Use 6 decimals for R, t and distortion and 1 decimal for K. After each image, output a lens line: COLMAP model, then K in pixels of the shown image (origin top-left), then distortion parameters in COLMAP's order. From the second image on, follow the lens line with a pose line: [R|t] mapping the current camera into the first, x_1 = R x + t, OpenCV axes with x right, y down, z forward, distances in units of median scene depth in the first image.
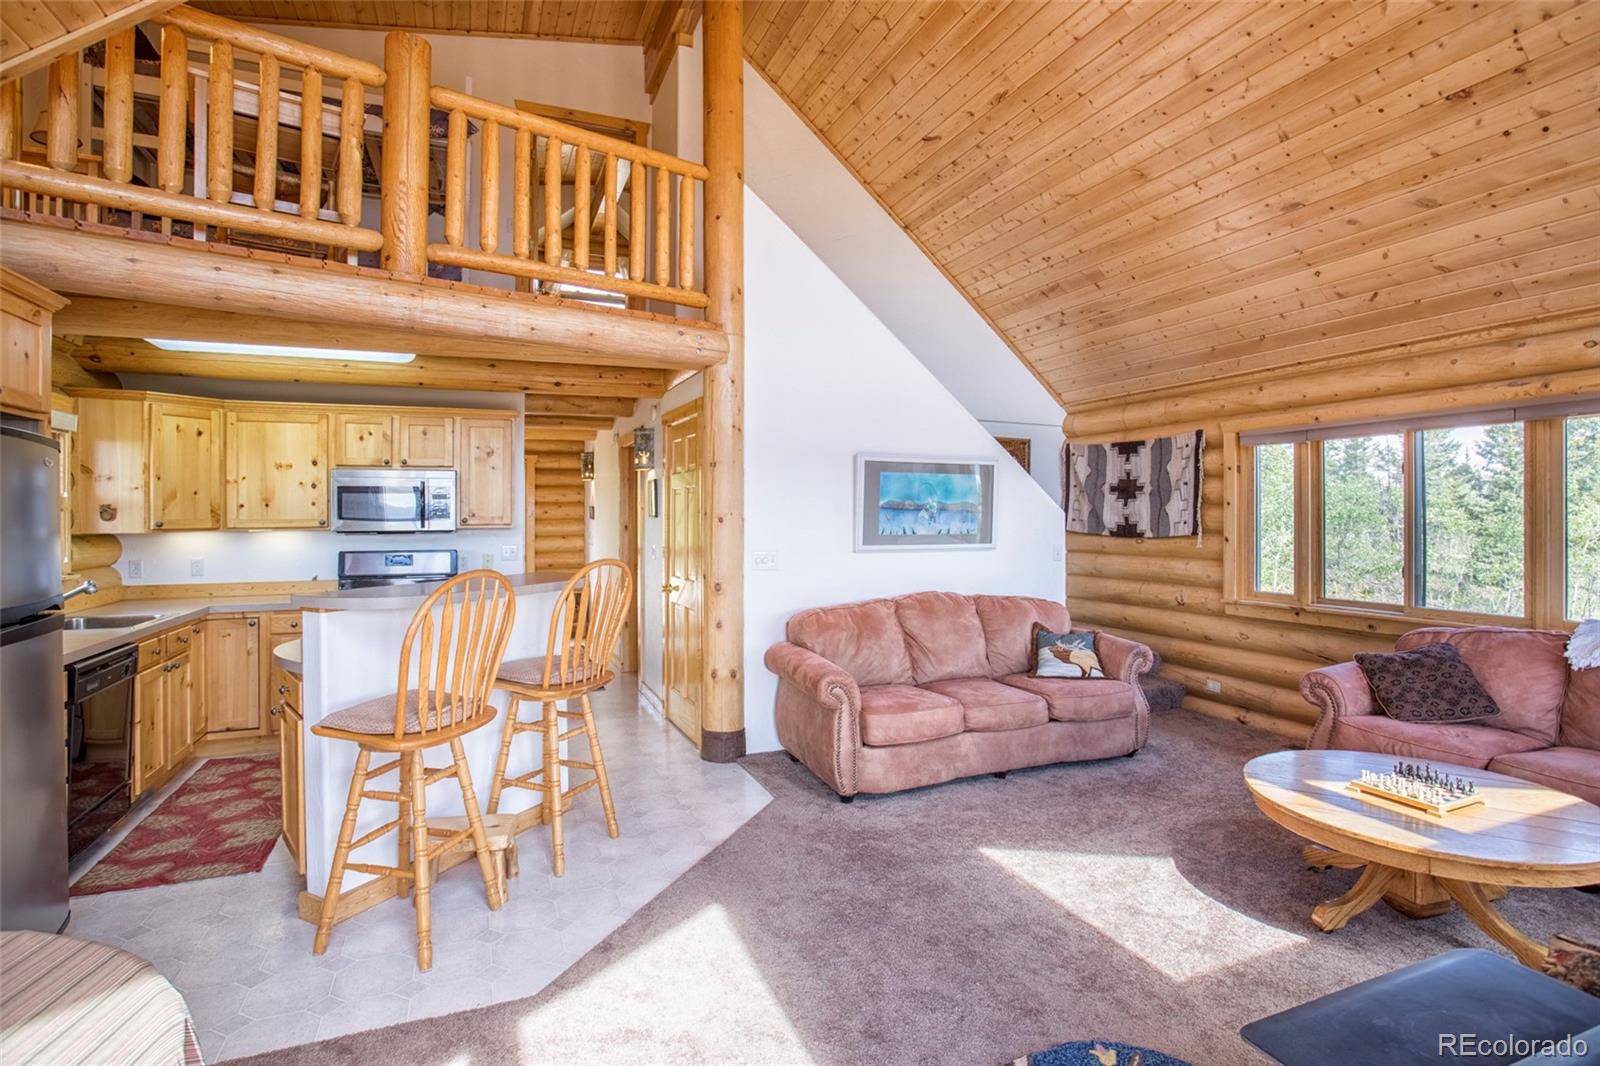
lens RADIAL K [[777.9, 0, 796.1], [0, 777.9, 513.4], [0, 0, 1]] dist [-0.073814, 0.033943]
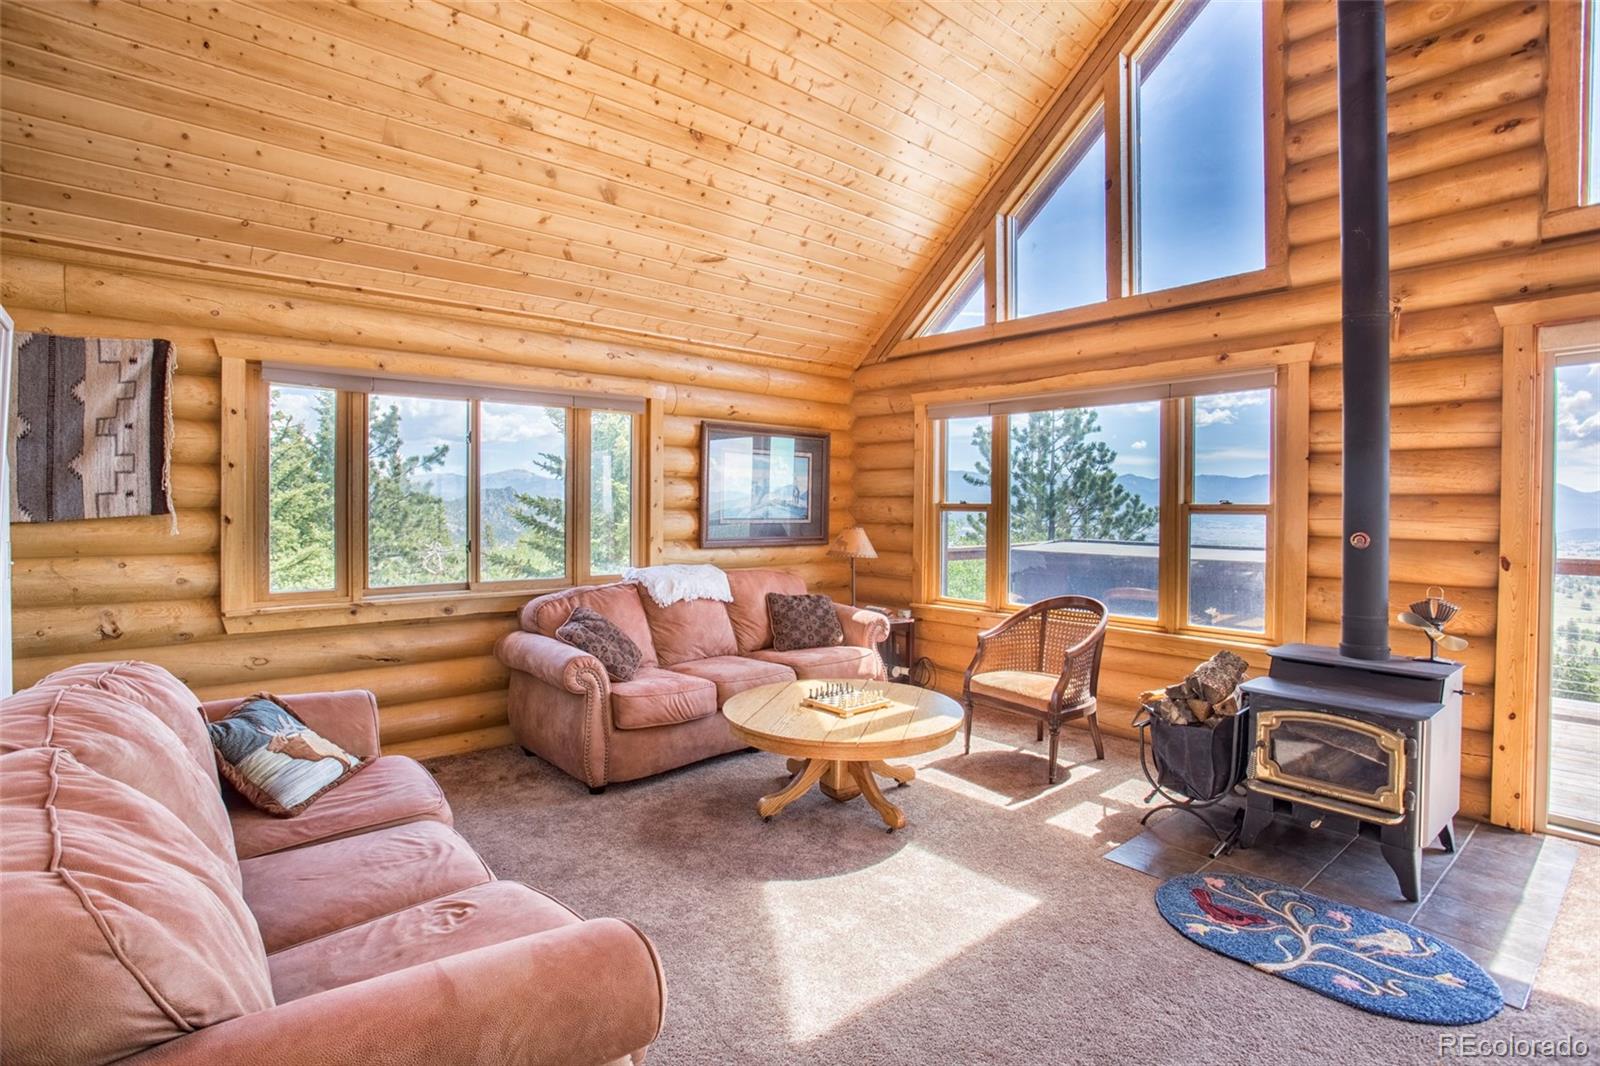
lens RADIAL K [[777.9, 0, 796.1], [0, 777.9, 513.4], [0, 0, 1]] dist [-0.073814, 0.033943]
pose [[-0.311412, -0.011729, 0.950202, -0.208932], [-0.007830, 0.999922, 0.009777, 0.019548], [-0.950243, -0.004395, -0.311480, 0.784228]]
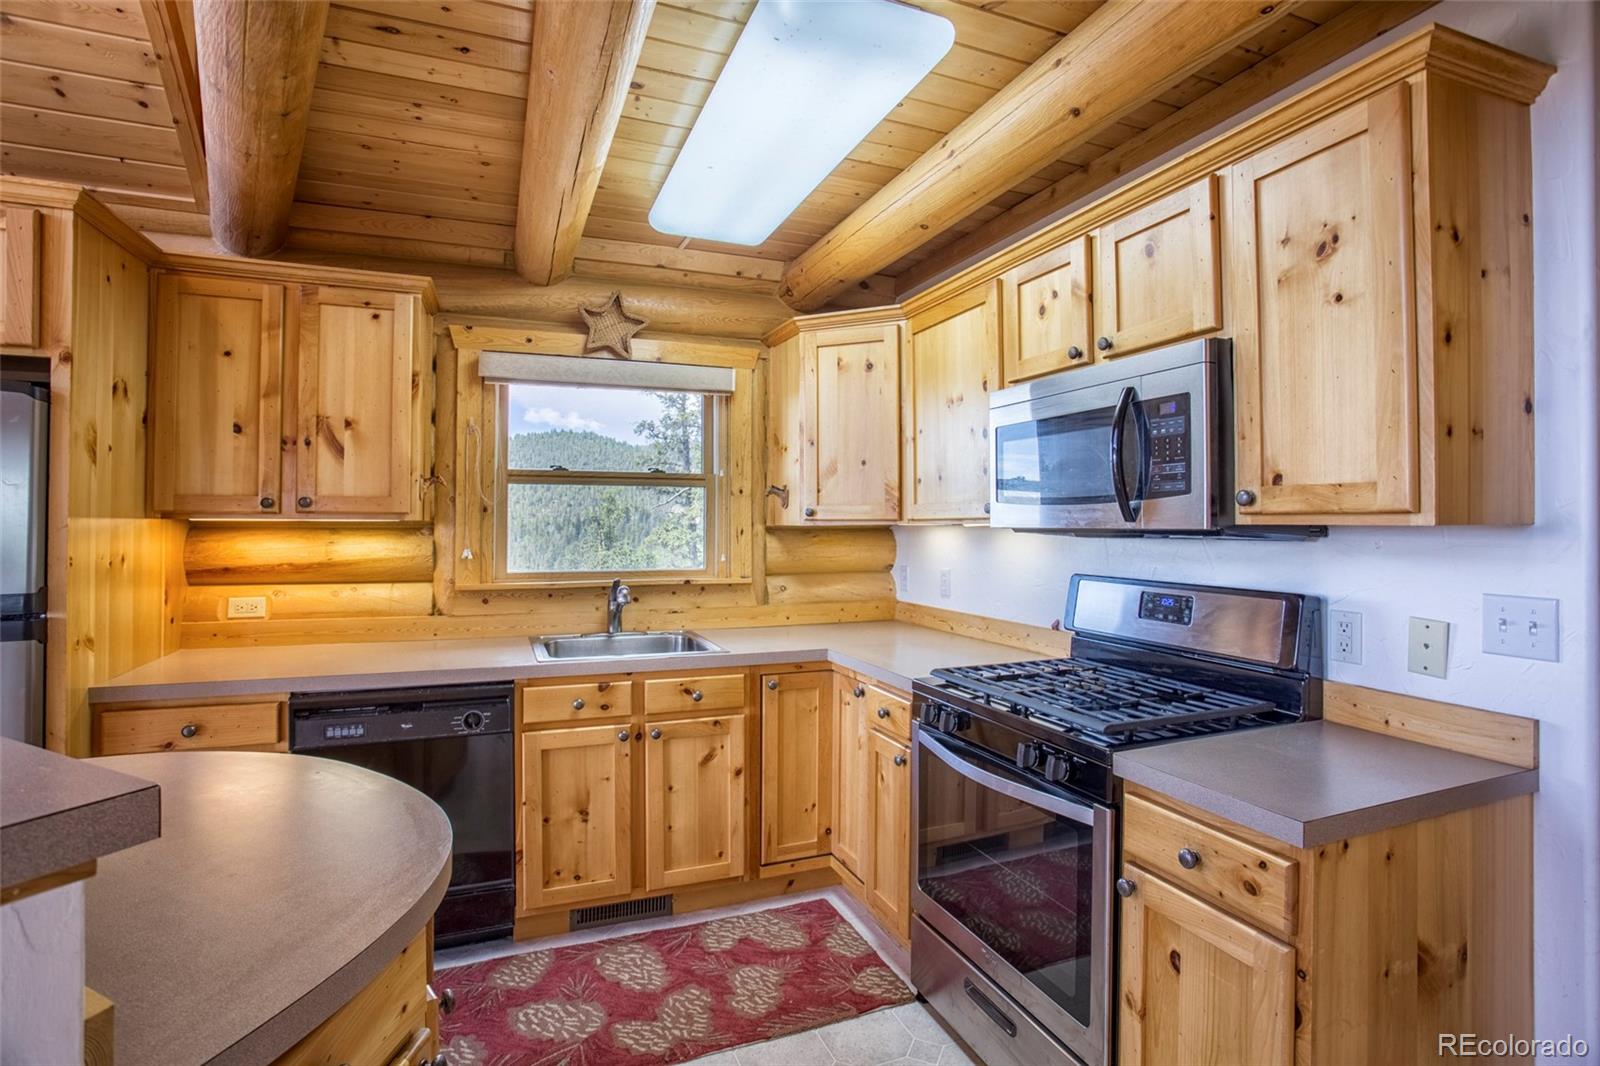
lens RADIAL K [[777.9, 0, 796.1], [0, 777.9, 513.4], [0, 0, 1]] dist [-0.073814, 0.033943]
pose [[-0.016838, -0.008740, -0.999820, -0.139230], [0.000147, 0.999962, -0.008744, 0.018439], [0.999858, -0.000294, -0.016836, 0.868525]]
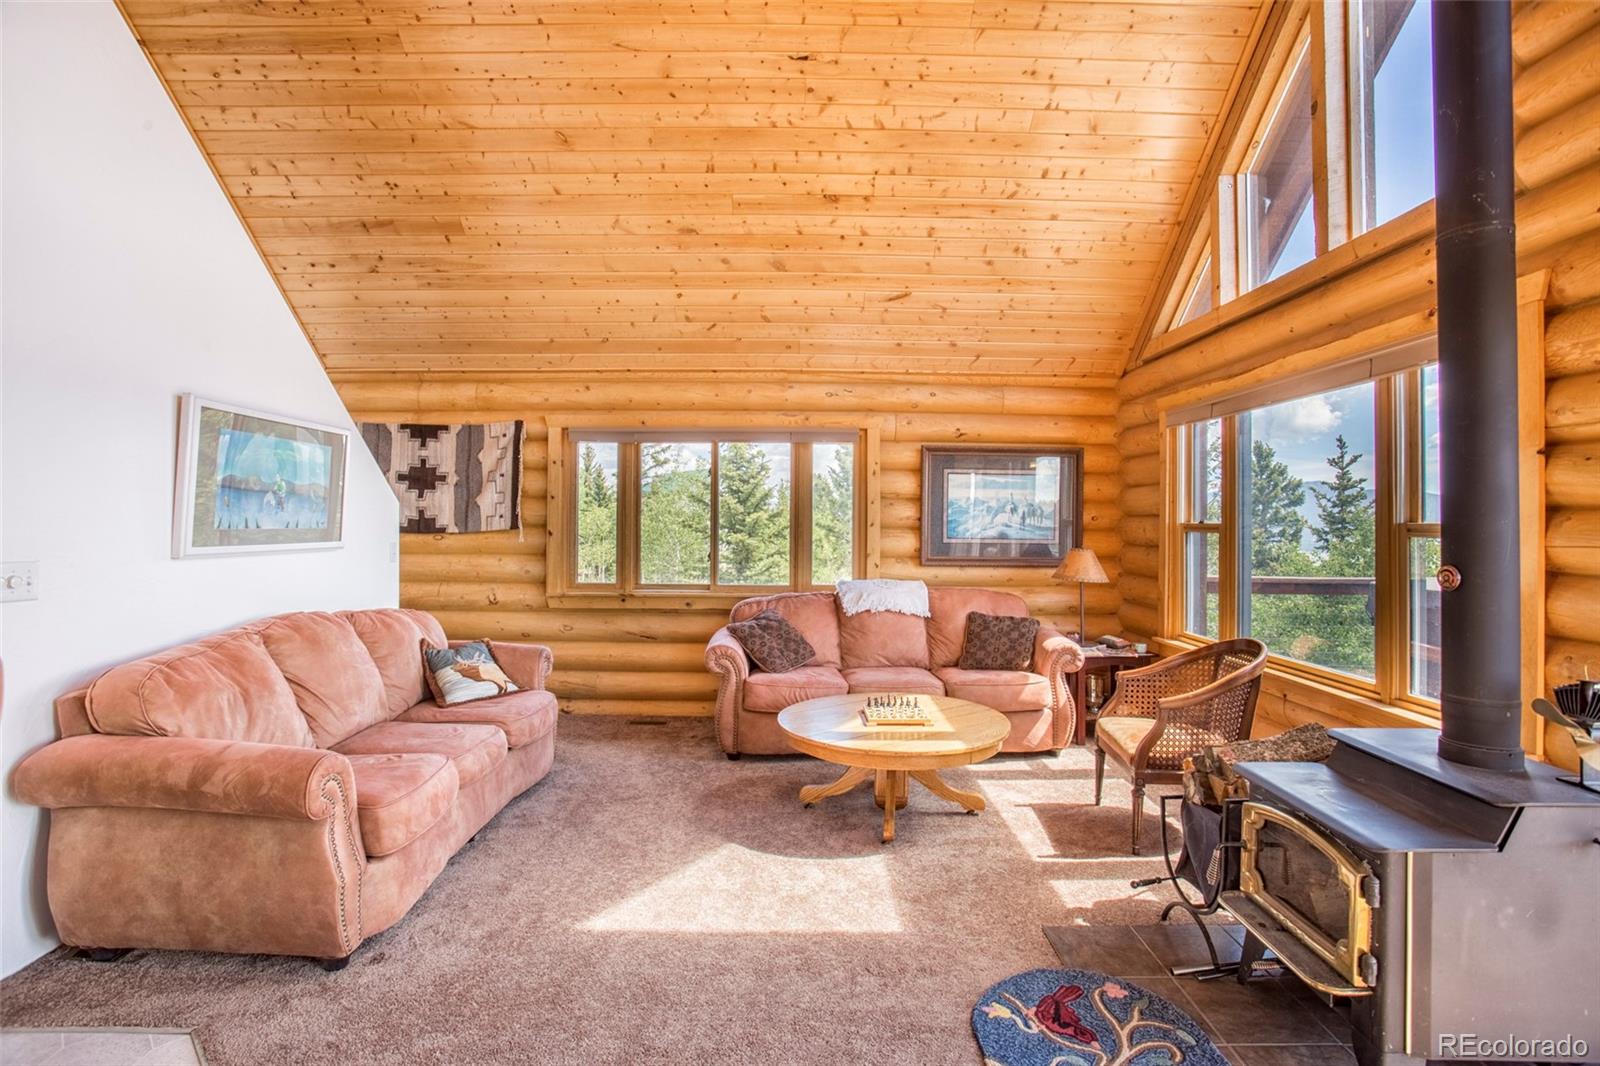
lens RADIAL K [[777.9, 0, 796.1], [0, 777.9, 513.4], [0, 0, 1]] dist [-0.073814, 0.033943]
pose [[0.374603, 0.013177, 0.927092, -0.267961], [-0.008895, 0.999904, -0.010618, 0.017084], [-0.927143, -0.004269, 0.374684, 0.342130]]
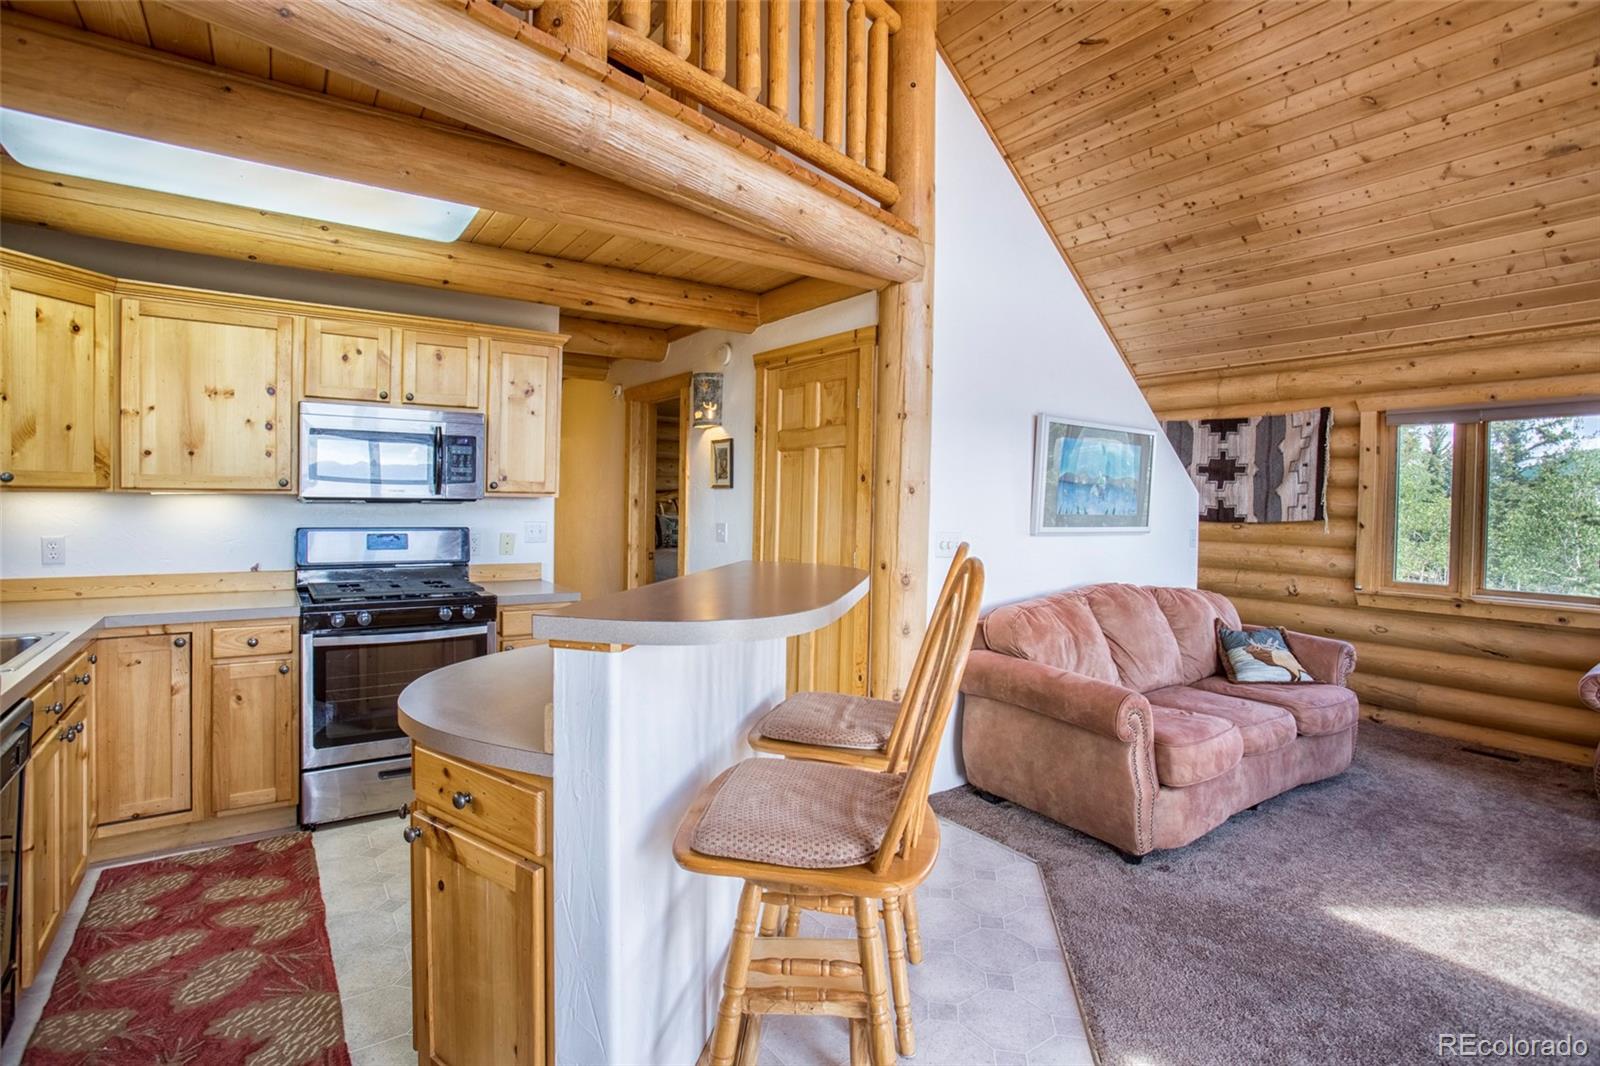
lens RADIAL K [[776.4, 0, 795.3], [0, 776.4, 514.0], [0, 0, 1]] dist [-0.062826, 0.026717]
pose [[0.976239, 0.015297, 0.216158, -0.328266], [-0.019791, 0.999630, 0.018641, 0.017488], [-0.215793, -0.022476, 0.976180, 0.264031]]
